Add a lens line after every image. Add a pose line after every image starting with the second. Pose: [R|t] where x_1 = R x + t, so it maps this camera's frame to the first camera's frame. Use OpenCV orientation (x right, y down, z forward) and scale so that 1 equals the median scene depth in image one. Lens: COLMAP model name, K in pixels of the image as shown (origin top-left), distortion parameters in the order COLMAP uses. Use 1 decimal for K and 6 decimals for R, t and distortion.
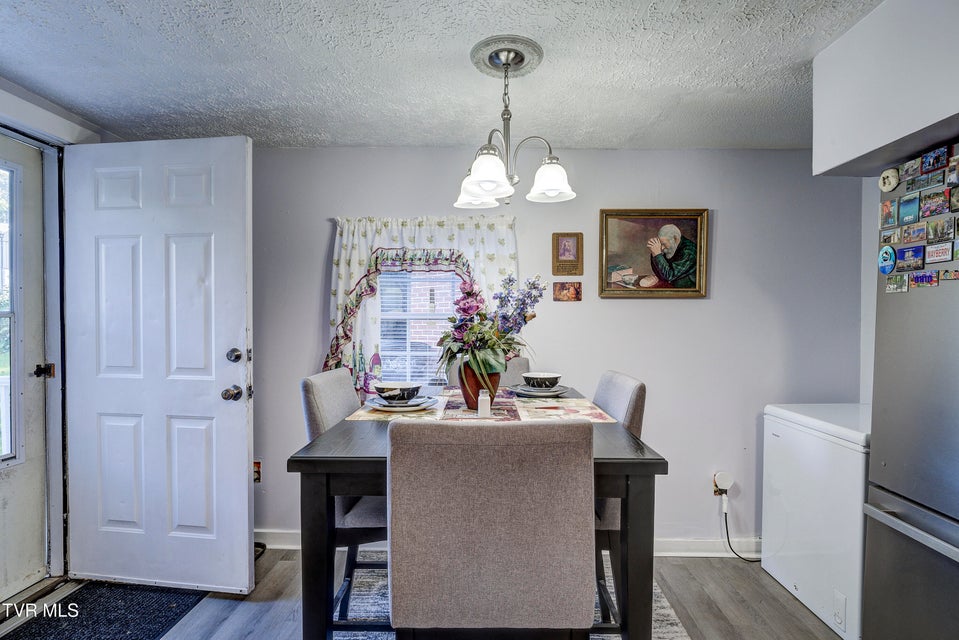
lens RADIAL K [[481.4, 0, 485.6], [0, 481.4, 322.8], [0, 0, 1]] dist [-0.009779, 0.002164]
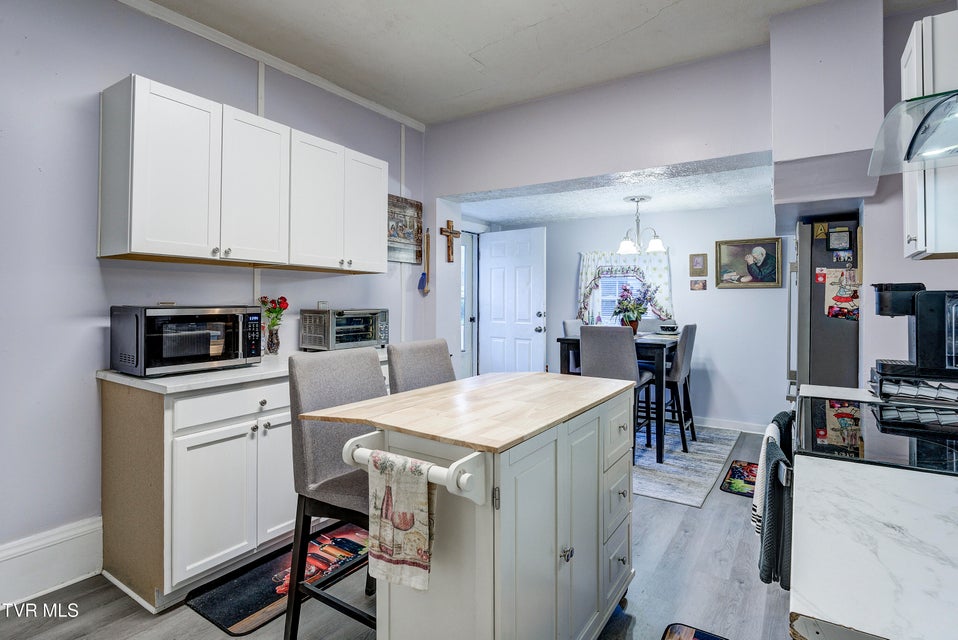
lens RADIAL K [[480.9, 0, 479.6], [0, 480.9, 303.5], [0, 0, 1]] dist [-0.009779, 0.002164]
pose [[0.840794, 0.003862, -0.541341, 0.481152], [-0.003020, 0.999992, 0.002444, 0.005412], [0.541346, -0.000420, 0.840800, -1.074824]]
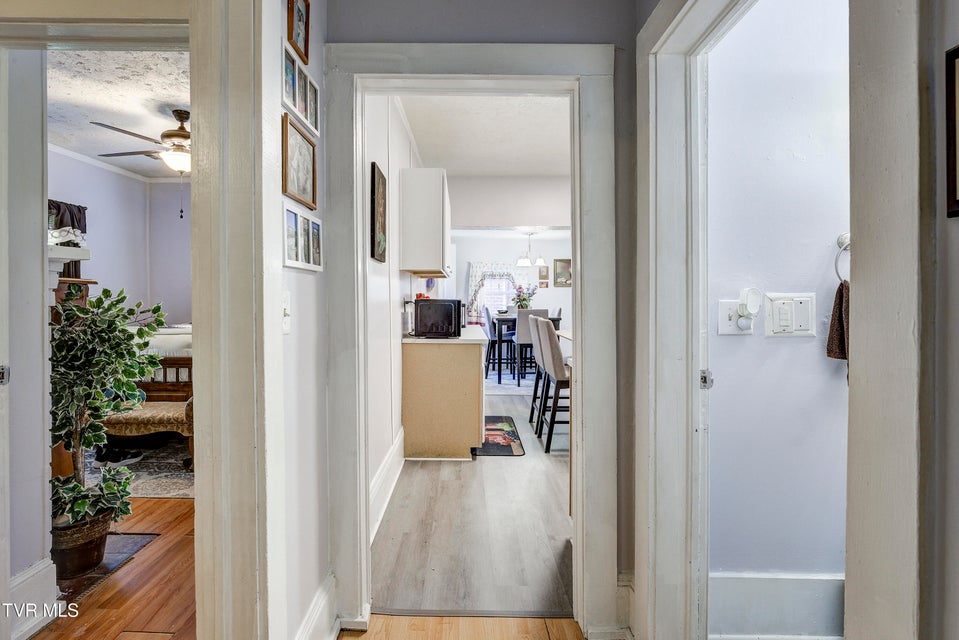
lens RADIAL K [[472.8, 0, 473.4], [0, 472.8, 290.1], [0, 0, 1]] dist [-0.025931, 0.000091]
pose [[0.999682, -0.005619, 0.024567, -0.374438], [0.005951, 0.999892, -0.013469, 0.008227], [-0.024489, 0.013611, 0.999607, -2.126369]]
